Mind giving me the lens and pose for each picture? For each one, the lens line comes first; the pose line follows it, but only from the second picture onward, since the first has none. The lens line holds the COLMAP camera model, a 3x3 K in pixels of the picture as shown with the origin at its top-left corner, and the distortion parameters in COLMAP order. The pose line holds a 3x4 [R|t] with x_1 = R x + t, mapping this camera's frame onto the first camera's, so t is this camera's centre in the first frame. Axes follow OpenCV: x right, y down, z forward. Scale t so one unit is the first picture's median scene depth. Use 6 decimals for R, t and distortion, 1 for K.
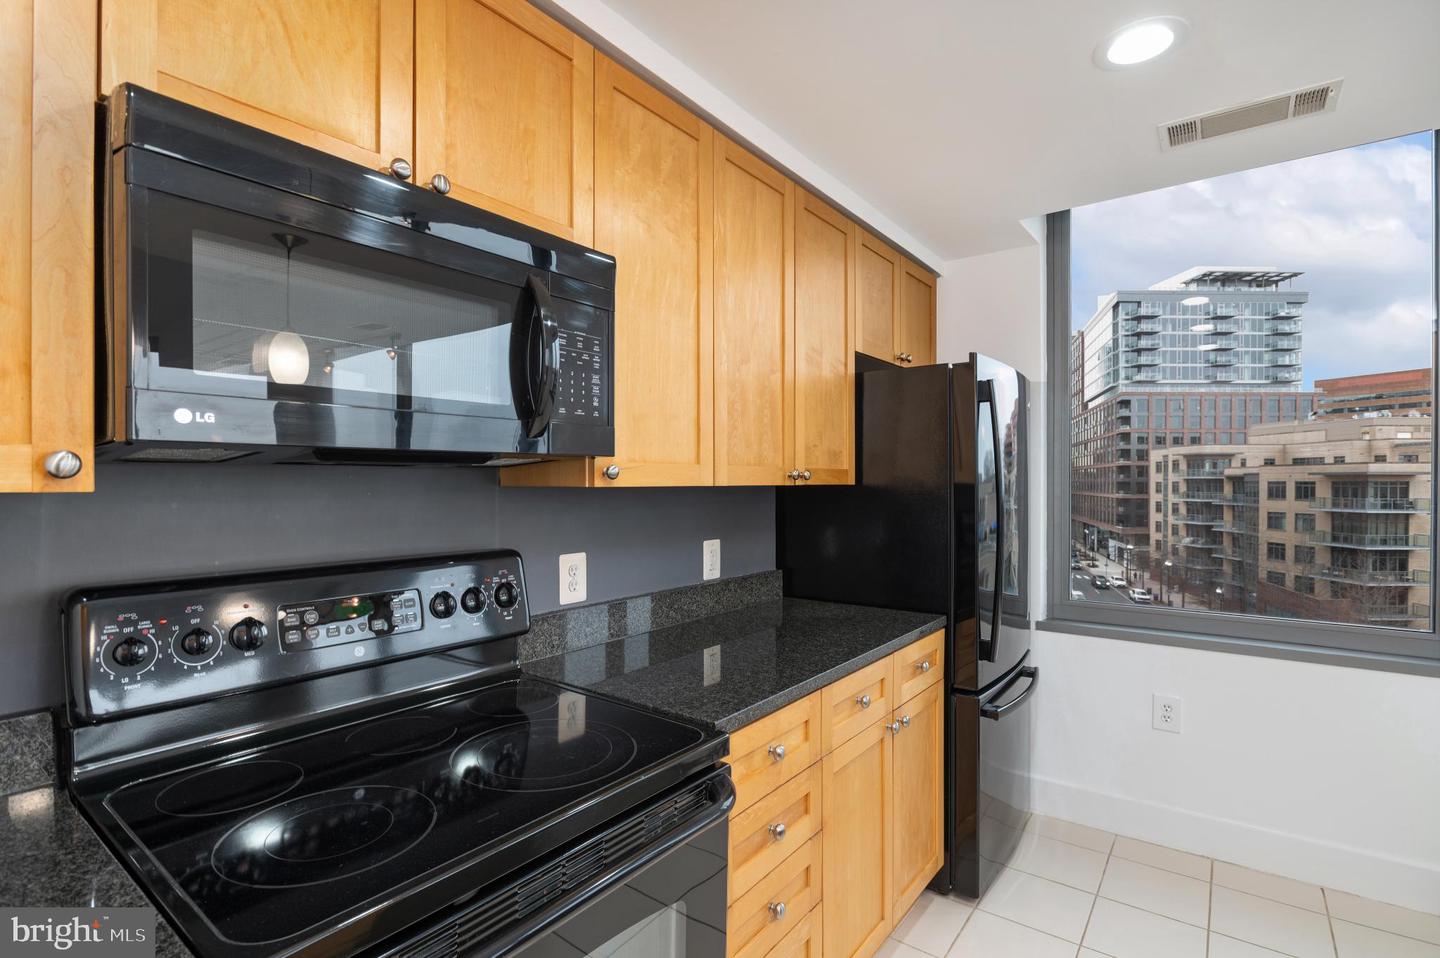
lens RADIAL K [[696.5, 0, 720.0], [0, 696.5, 479.0], [0, 0, 1]] dist [-0.002159, -0.000509]
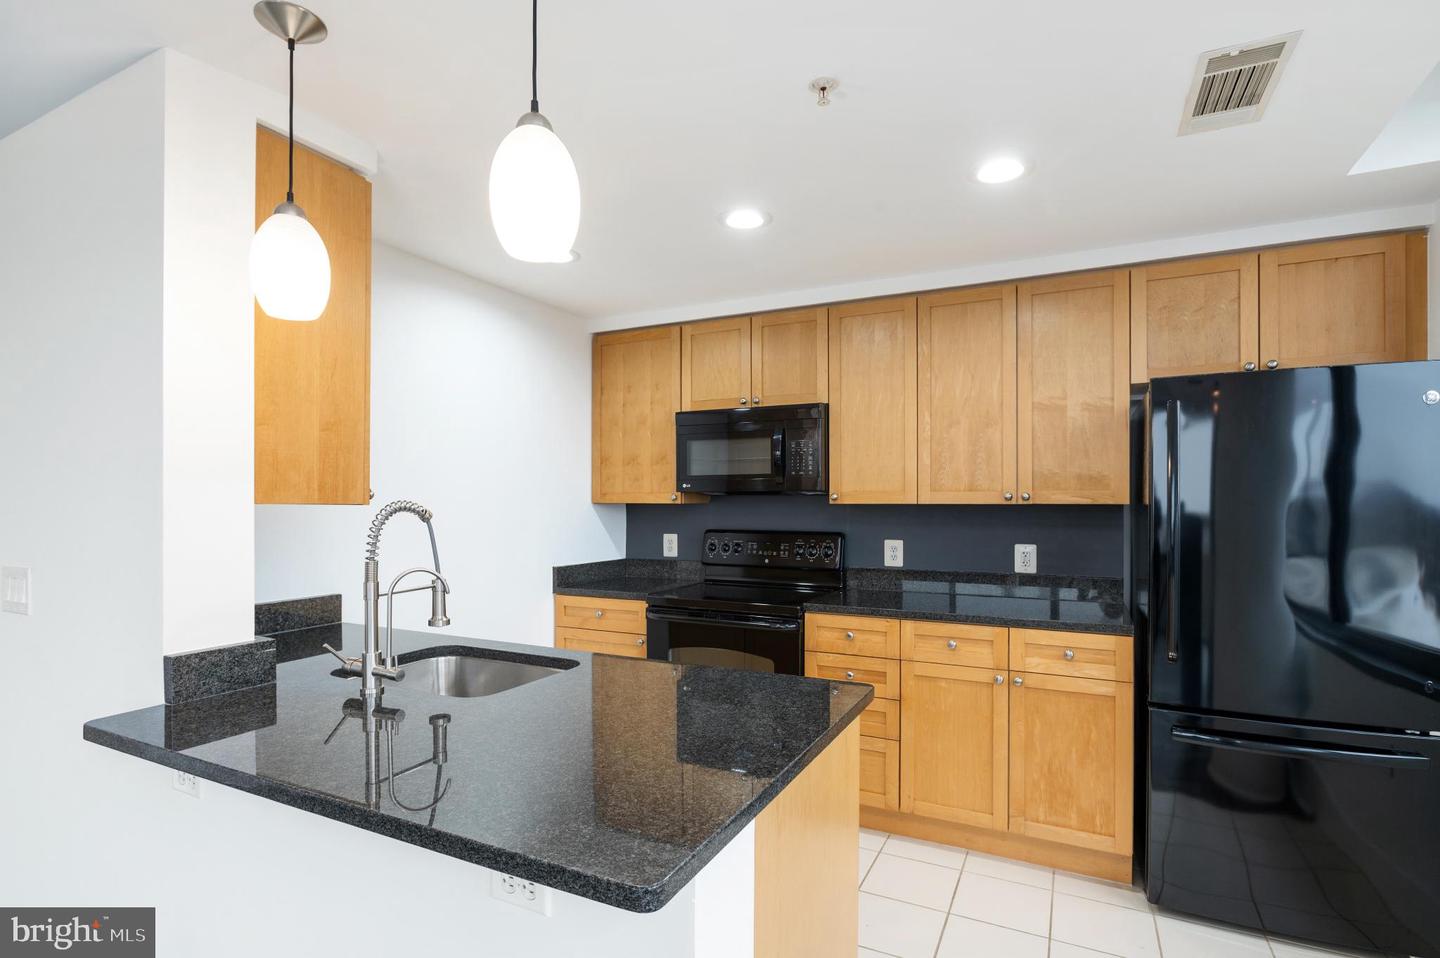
lens RADIAL K [[703.2, 0, 719.0], [0, 703.2, 501.1], [0, 0, 1]] dist [-0.000829, -0.000122]
pose [[0.171356, 0.004178, -0.985200, 1.579963], [0.007111, 0.999960, 0.005477, -0.010211], [0.985183, -0.007944, 0.171320, 0.220206]]
